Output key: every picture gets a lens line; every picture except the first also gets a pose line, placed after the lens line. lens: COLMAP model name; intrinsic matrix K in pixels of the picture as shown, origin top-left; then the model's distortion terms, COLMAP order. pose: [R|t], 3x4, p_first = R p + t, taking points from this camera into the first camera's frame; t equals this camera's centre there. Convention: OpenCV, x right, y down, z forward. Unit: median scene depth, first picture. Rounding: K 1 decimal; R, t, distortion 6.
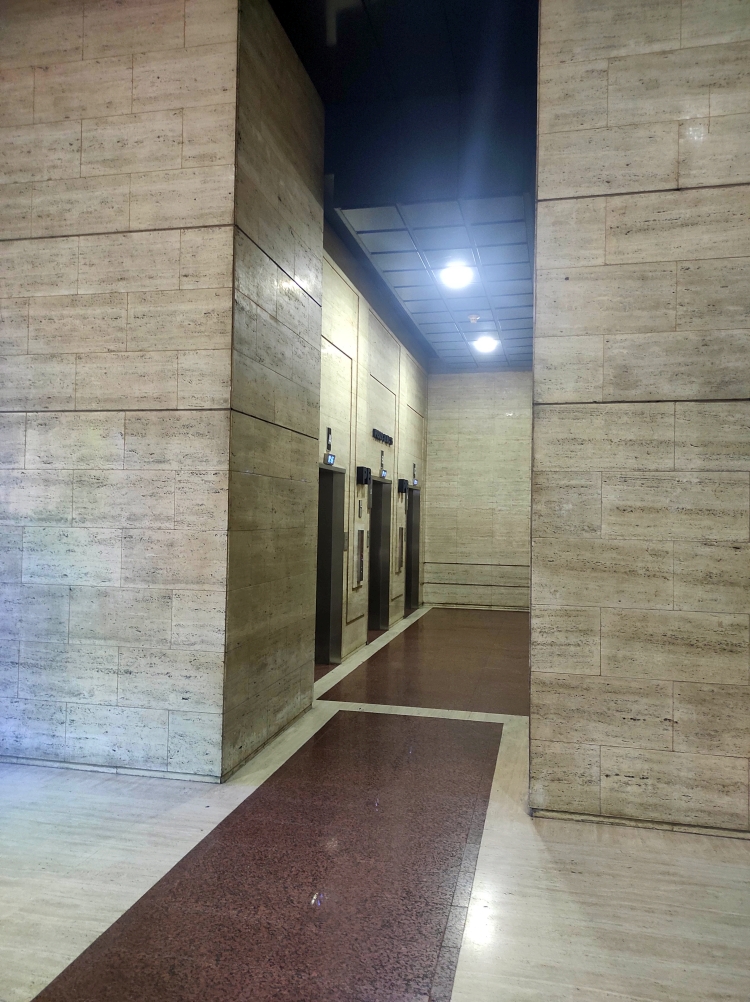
lens RADIAL K [[747.7, 0, 377.4], [0, 747.7, 496.4], [0, 0, 1]] dist [0.013609, 0.009384]
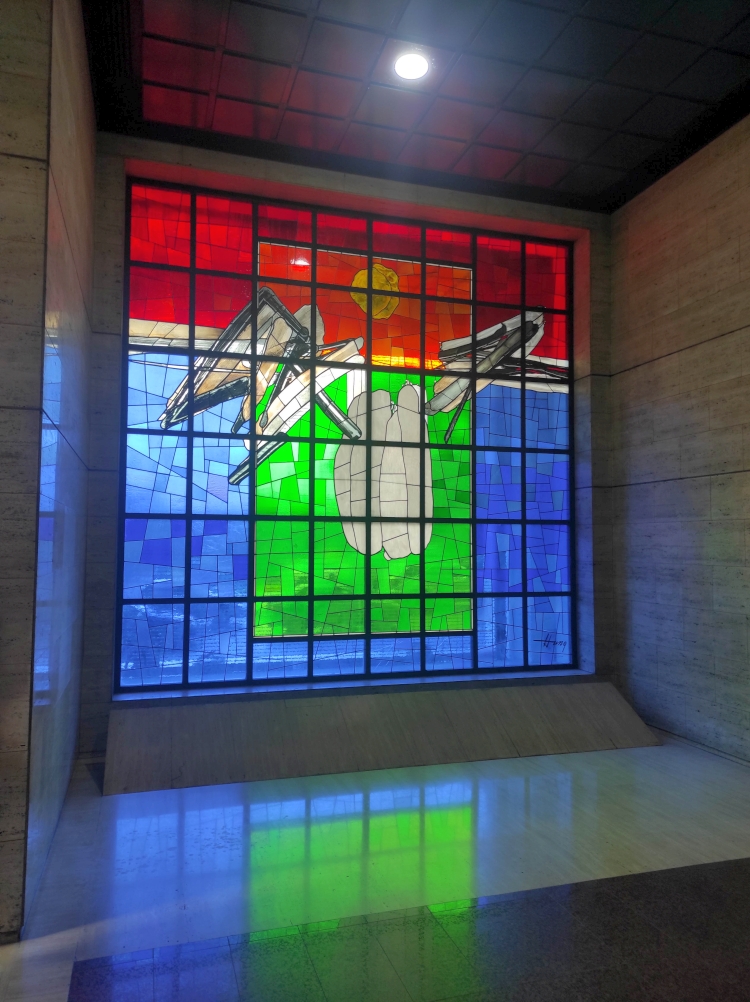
lens RADIAL K [[747.7, 0, 374.5], [0, 747.7, 501.6], [0, 0, 1]] dist [0.013609, 0.009384]
pose [[0.496537, -0.063490, -0.865691, 0.349534], [0.019231, 0.997881, -0.062154, -0.000237], [0.867803, 0.014214, 0.496706, -0.126378]]
